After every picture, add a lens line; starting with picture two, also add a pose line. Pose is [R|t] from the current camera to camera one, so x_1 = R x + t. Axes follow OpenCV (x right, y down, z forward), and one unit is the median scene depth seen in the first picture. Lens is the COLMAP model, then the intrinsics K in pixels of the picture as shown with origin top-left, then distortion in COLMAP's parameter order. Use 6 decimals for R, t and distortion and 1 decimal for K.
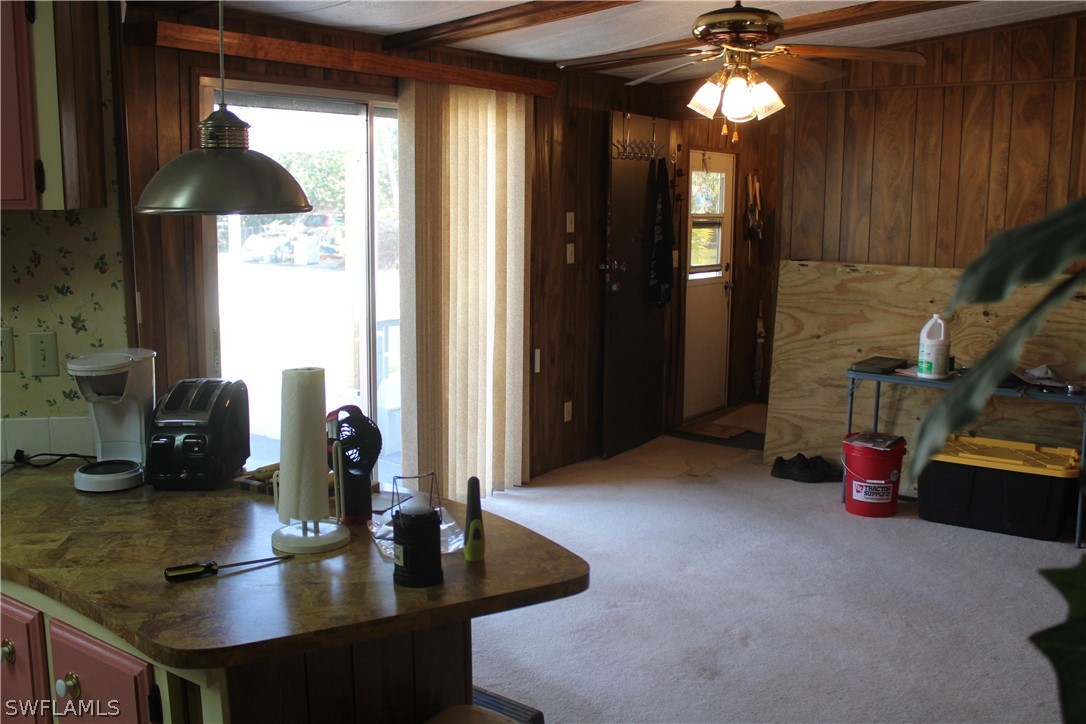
lens RADIAL K [[1036.7, 0, 544.6], [0, 1036.7, 352.5], [0, 0, 1]] dist [-0.134304, 0.142517]
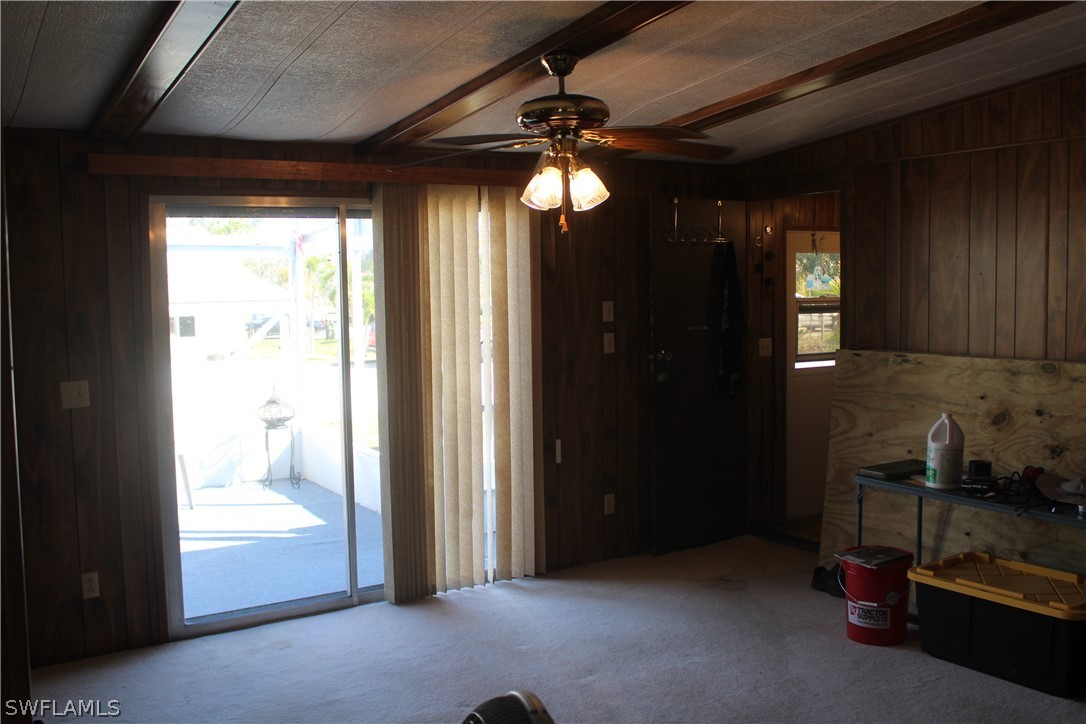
lens RADIAL K [[1036.7, 0, 544.6], [0, 1036.7, 352.5], [0, 0, 1]] dist [-0.134304, 0.142517]
pose [[0.928720, 0.002011, -0.370778, 0.390002], [-0.030401, 0.997031, -0.070742, -0.017634], [0.369535, 0.076971, 0.926024, 0.076873]]
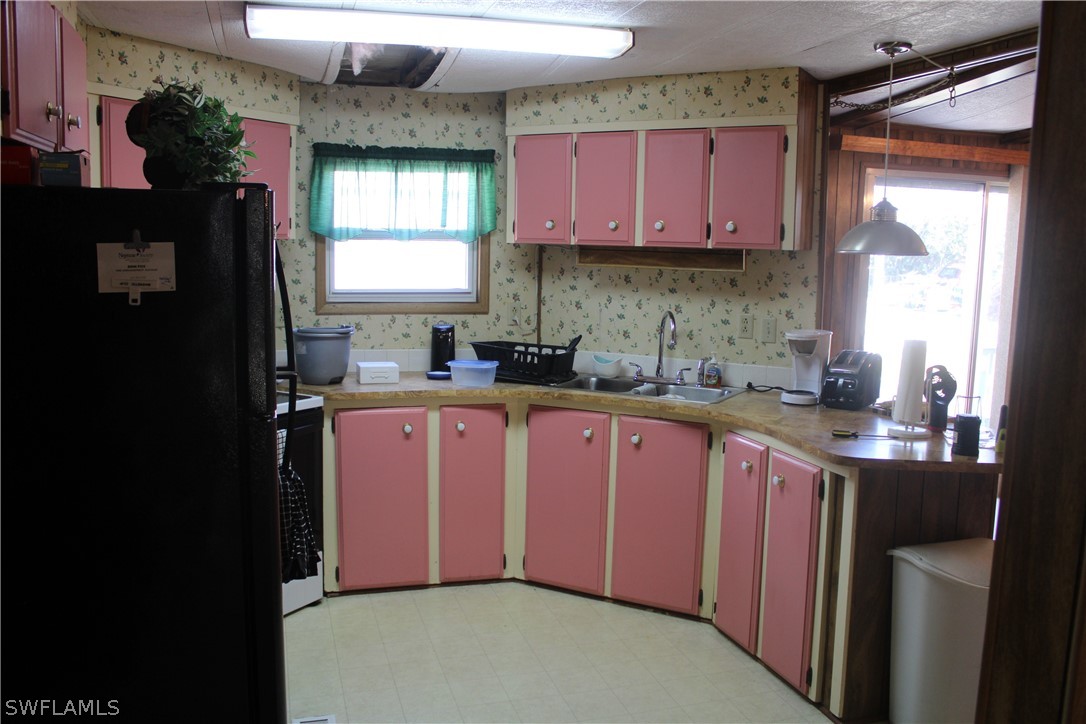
lens RADIAL K [[914.0, 0, 539.0], [0, 914.0, 359.3], [0, 0, 1]] dist [-0.160342, 0.148049]
pose [[0.795864, 0.089505, -0.598824, 0.073014], [-0.105969, 0.994339, 0.007784, 0.041816], [0.596130, 0.057262, 0.800843, -0.262765]]
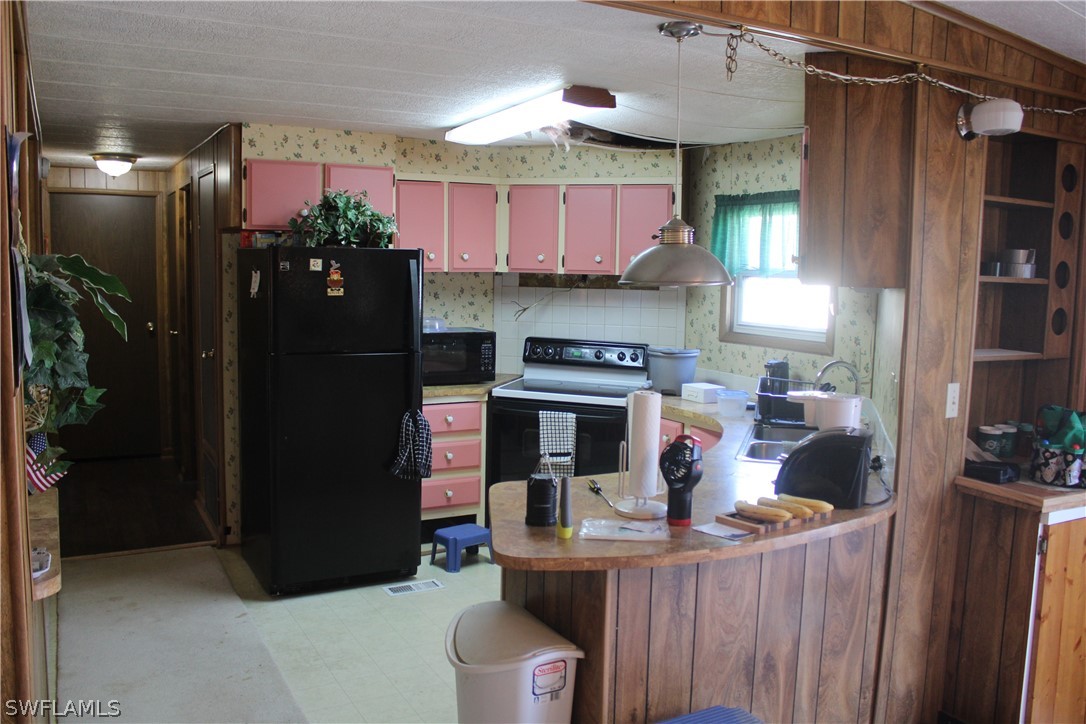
lens RADIAL K [[914.0, 0, 539.0], [0, 914.0, 359.3], [0, 0, 1]] dist [-0.160342, 0.148049]
pose [[-0.426374, 0.079799, -0.901020, 0.381585], [-0.153219, 0.975335, 0.158886, -0.081627], [0.891476, 0.205799, -0.403631, 0.530987]]
